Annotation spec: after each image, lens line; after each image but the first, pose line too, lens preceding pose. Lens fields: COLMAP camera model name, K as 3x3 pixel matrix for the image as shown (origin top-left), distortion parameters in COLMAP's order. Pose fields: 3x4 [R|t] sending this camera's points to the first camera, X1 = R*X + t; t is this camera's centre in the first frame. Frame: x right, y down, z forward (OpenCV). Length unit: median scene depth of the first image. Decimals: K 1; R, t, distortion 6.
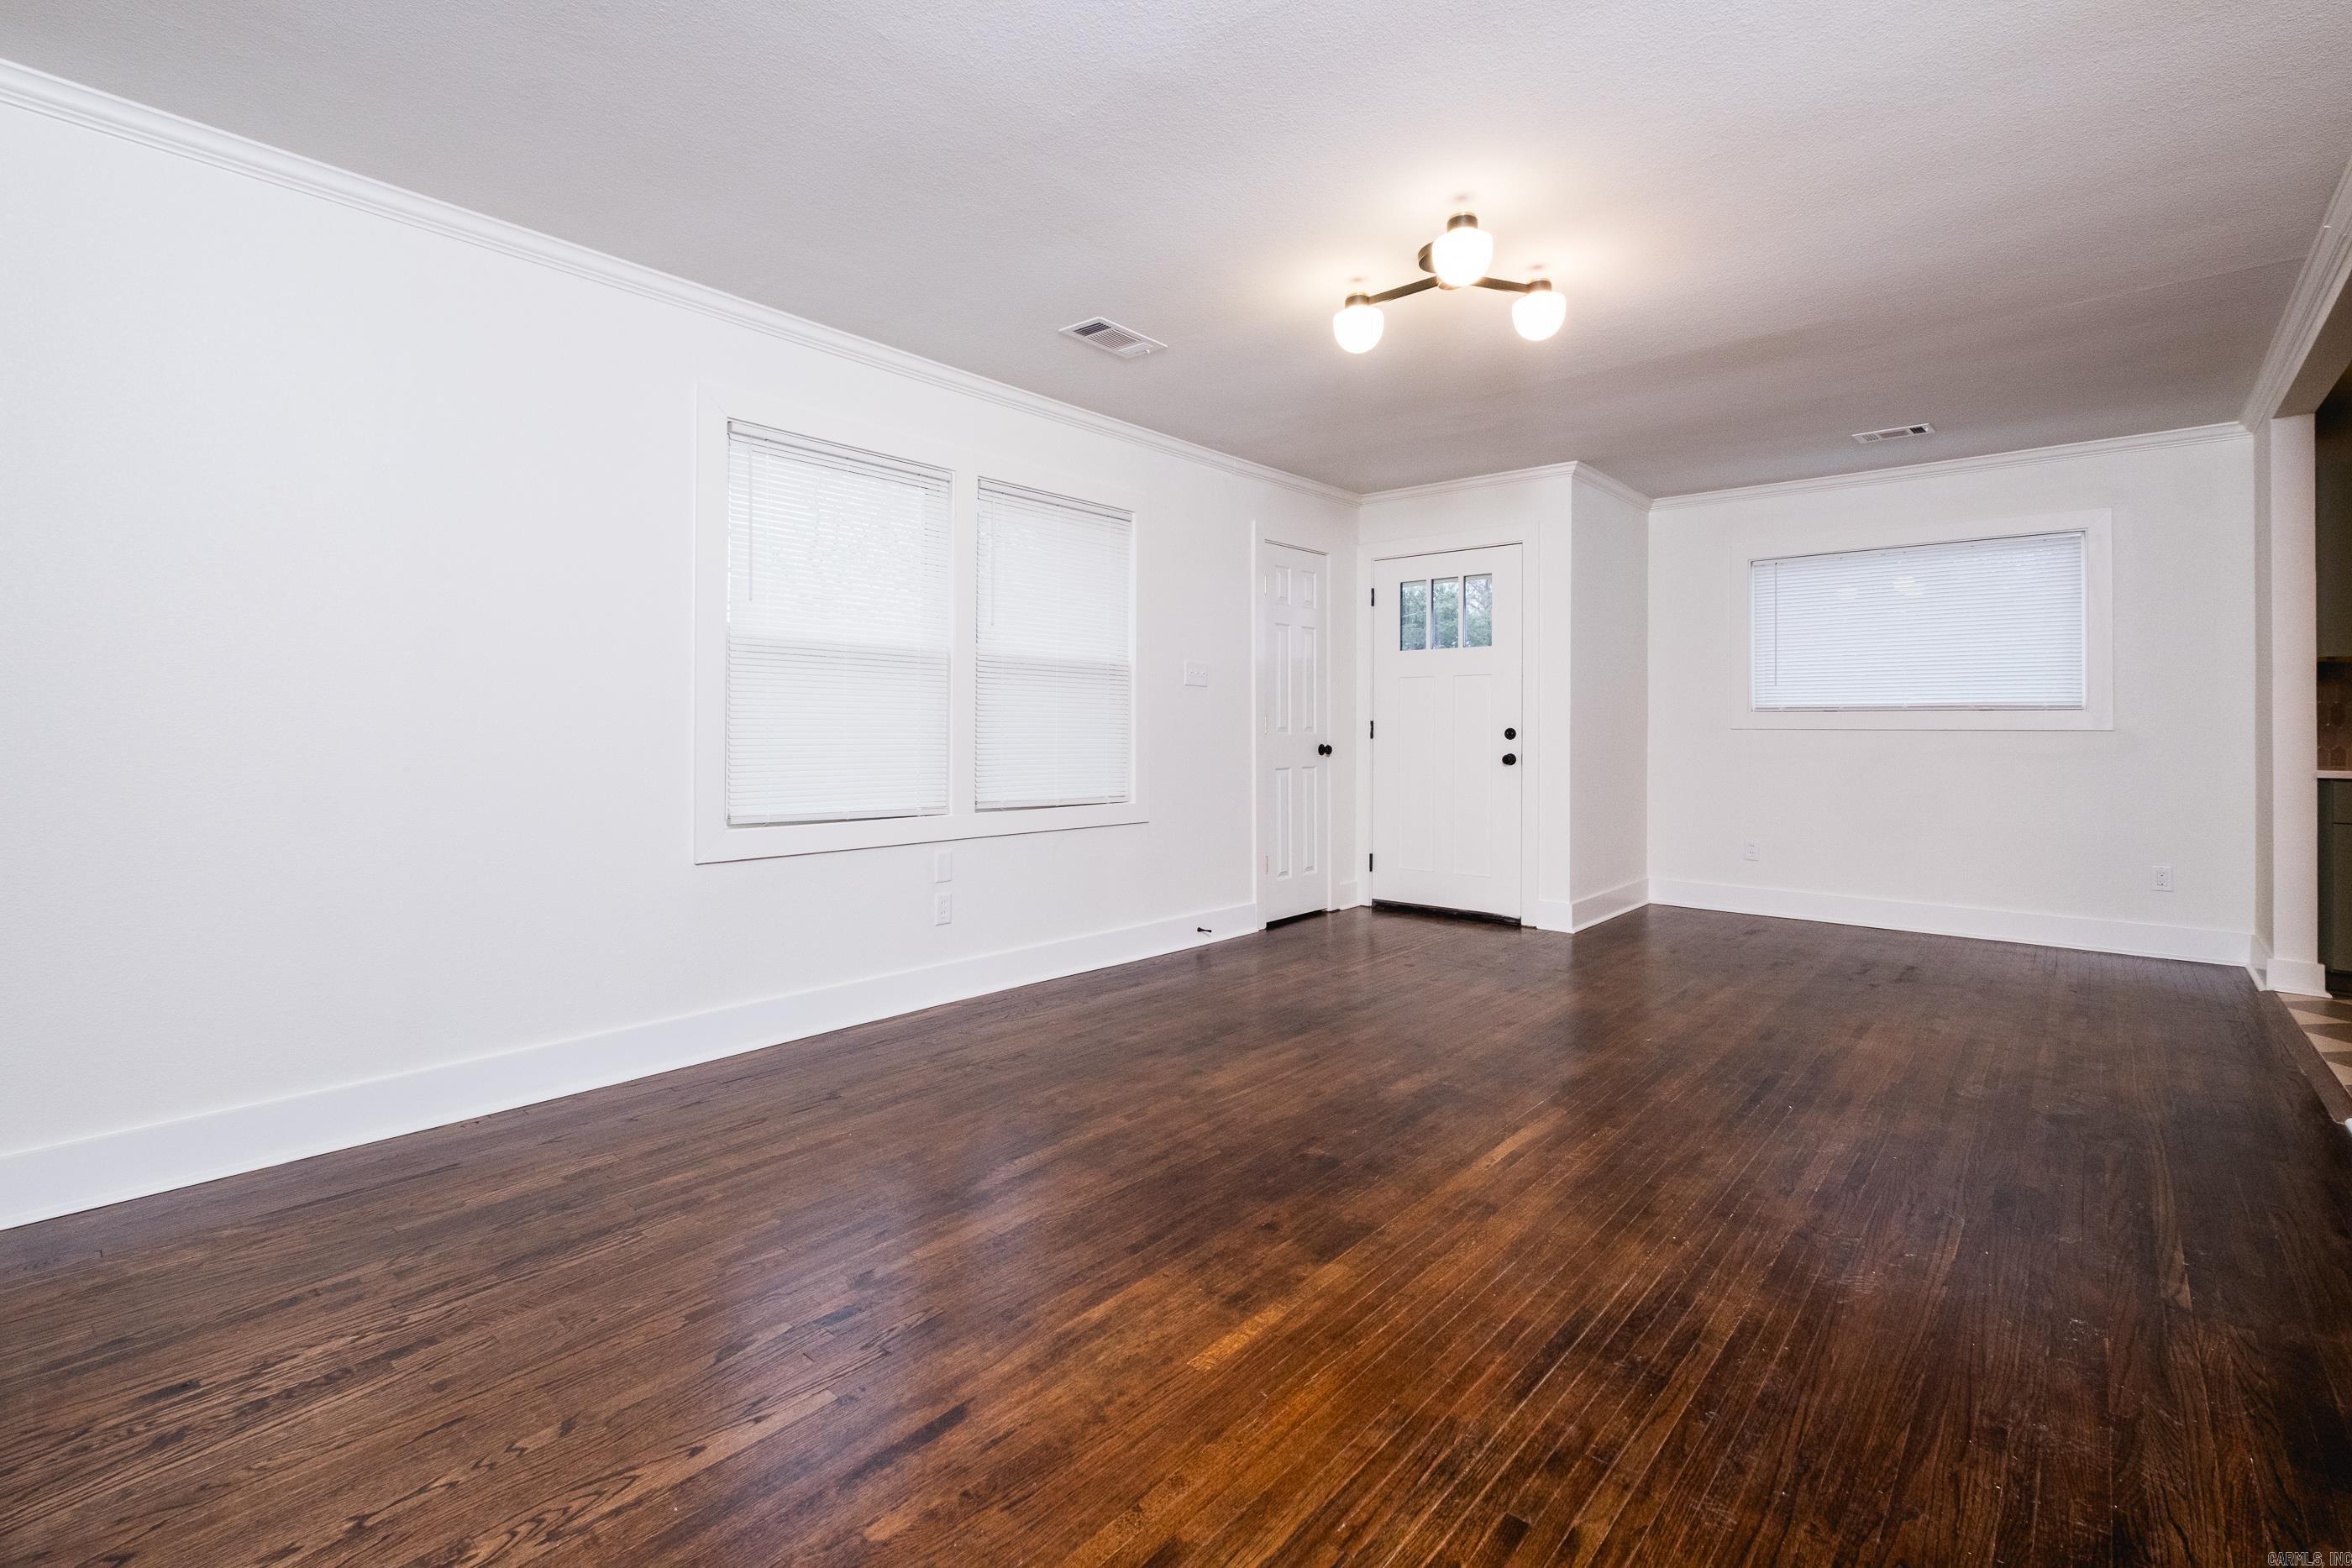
lens RADIAL K [[1025.9, 0, 1182.3], [0, 1025.9, 723.5], [0, 0, 1]] dist [-0.002023, -0.000700]
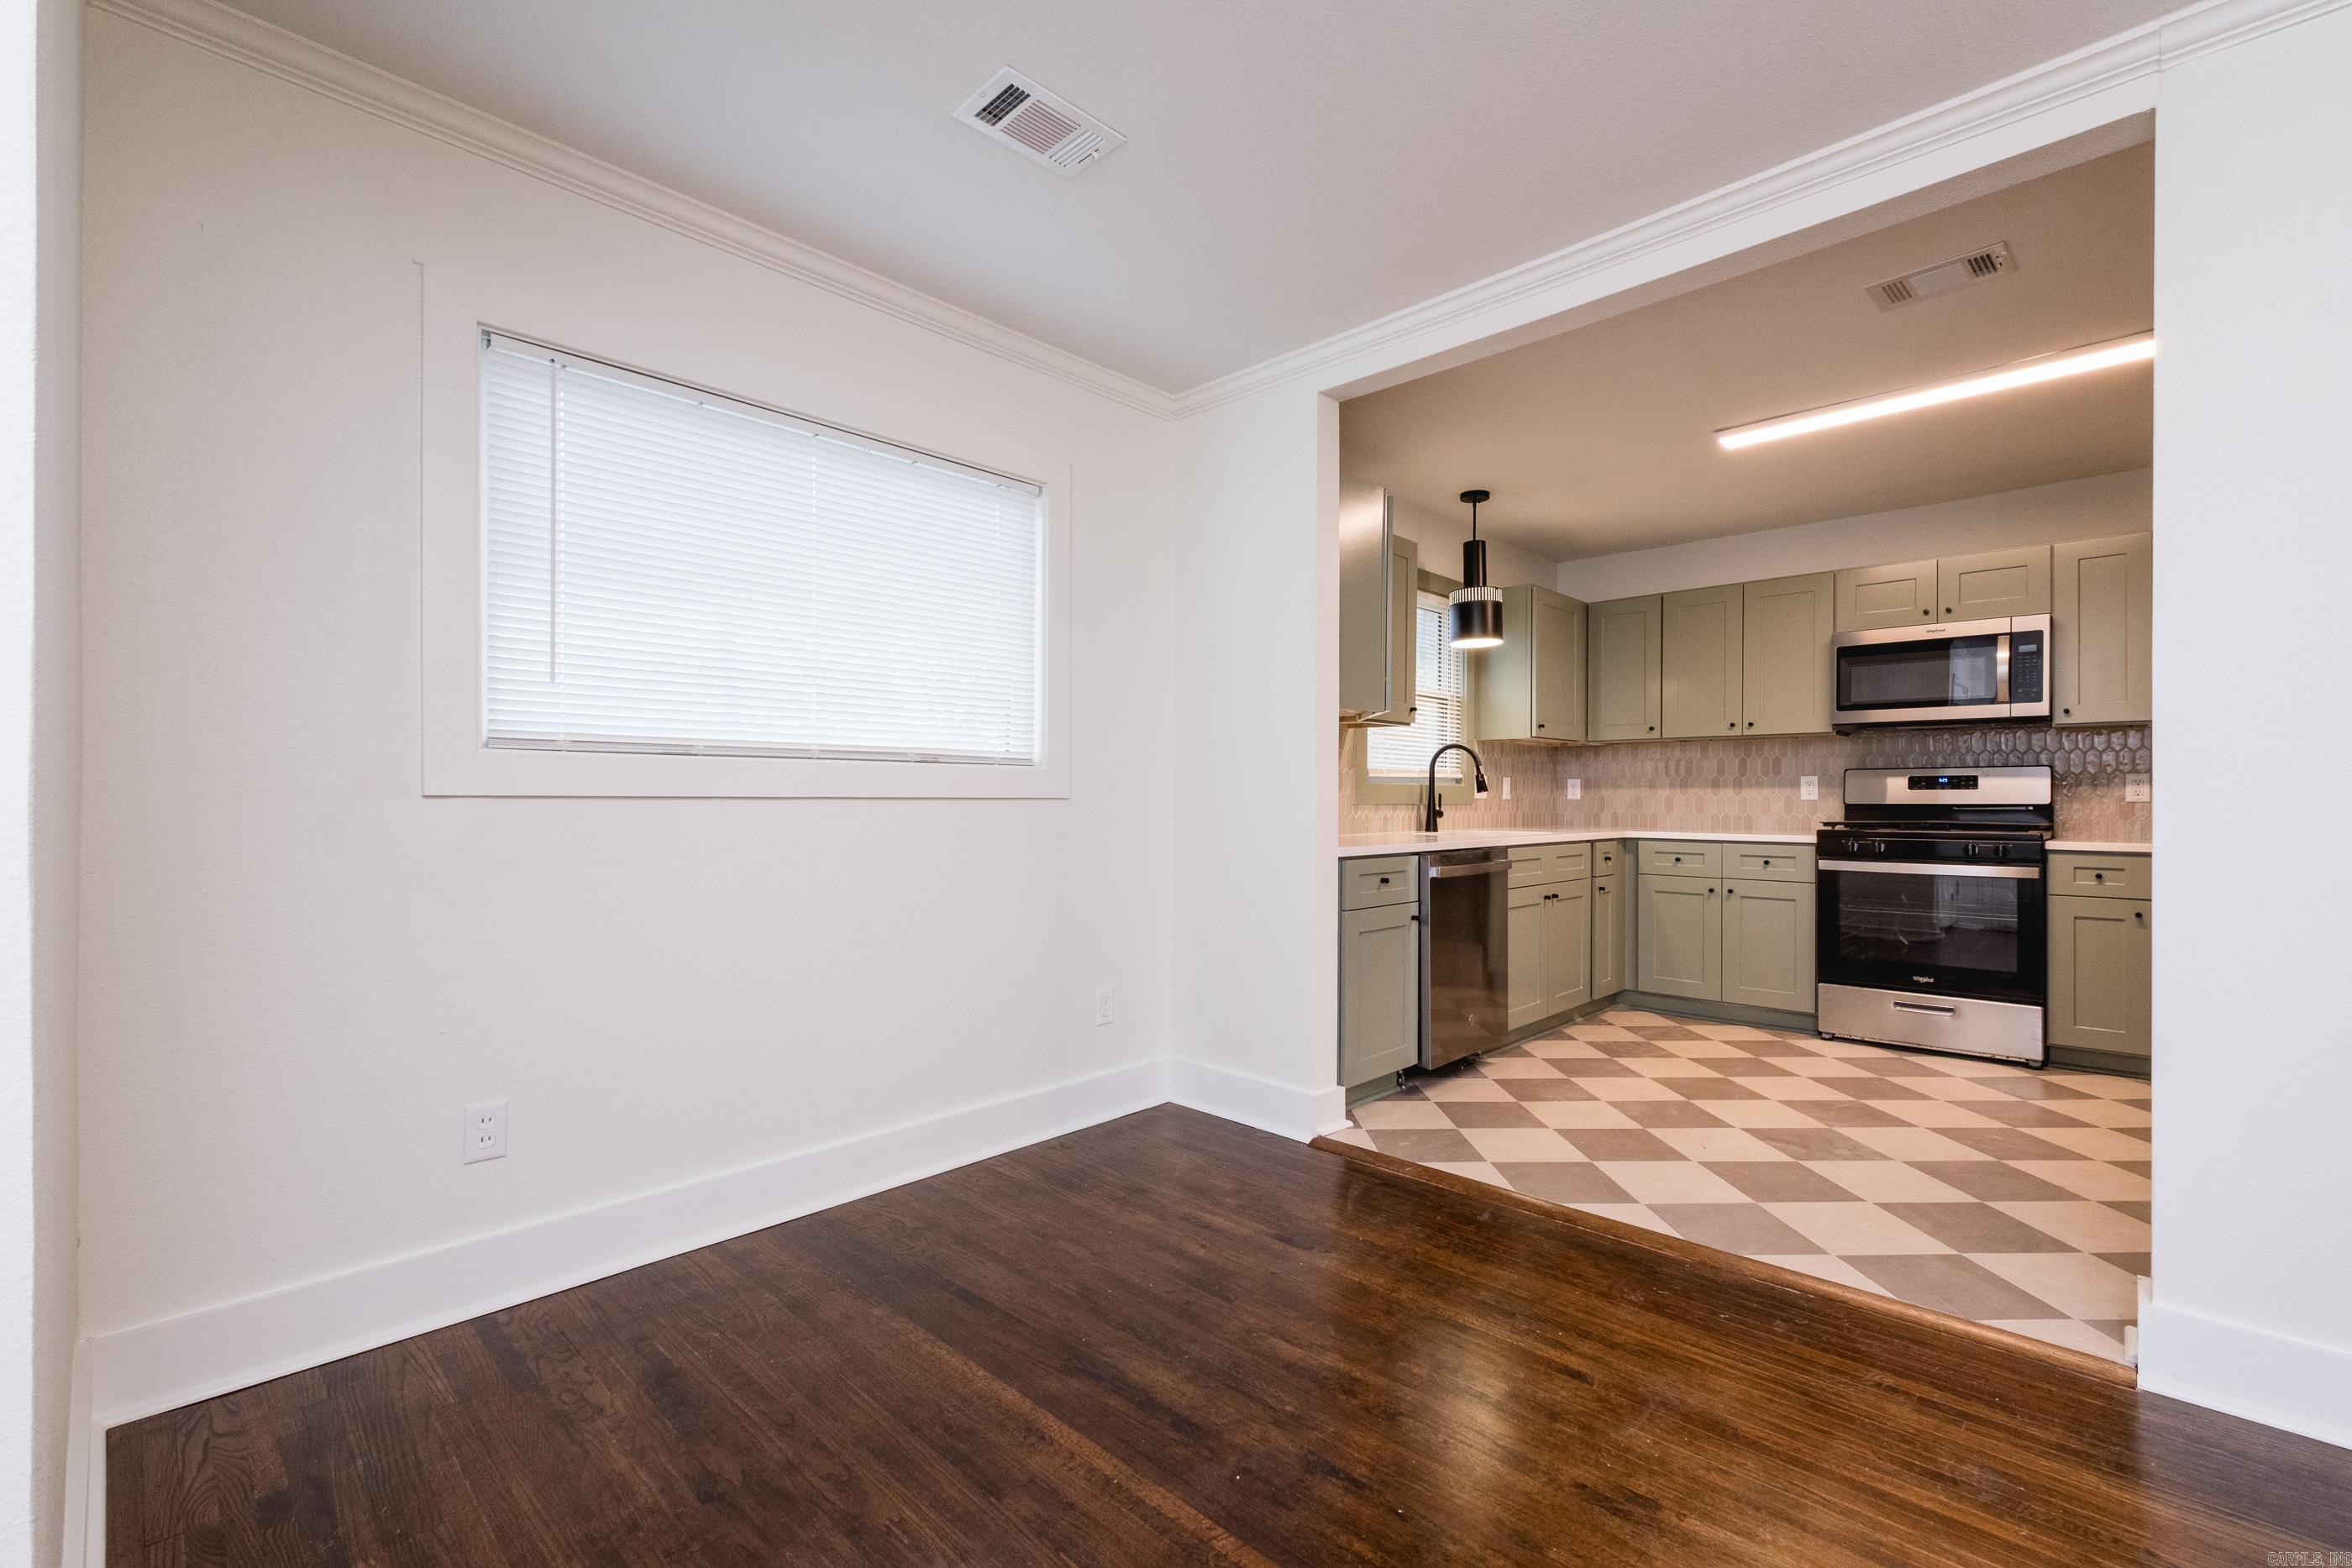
lens RADIAL K [[1013.4, 0, 1182.1], [0, 1013.4, 796.3], [0, 0, 1]] dist [0.000617, -0.000419]
pose [[0.037881, -0.002976, 0.999278, 0.250172], [-0.007339, 0.999968, 0.003256, 0.003133], [-0.999255, -0.007457, 0.037858, 0.890325]]
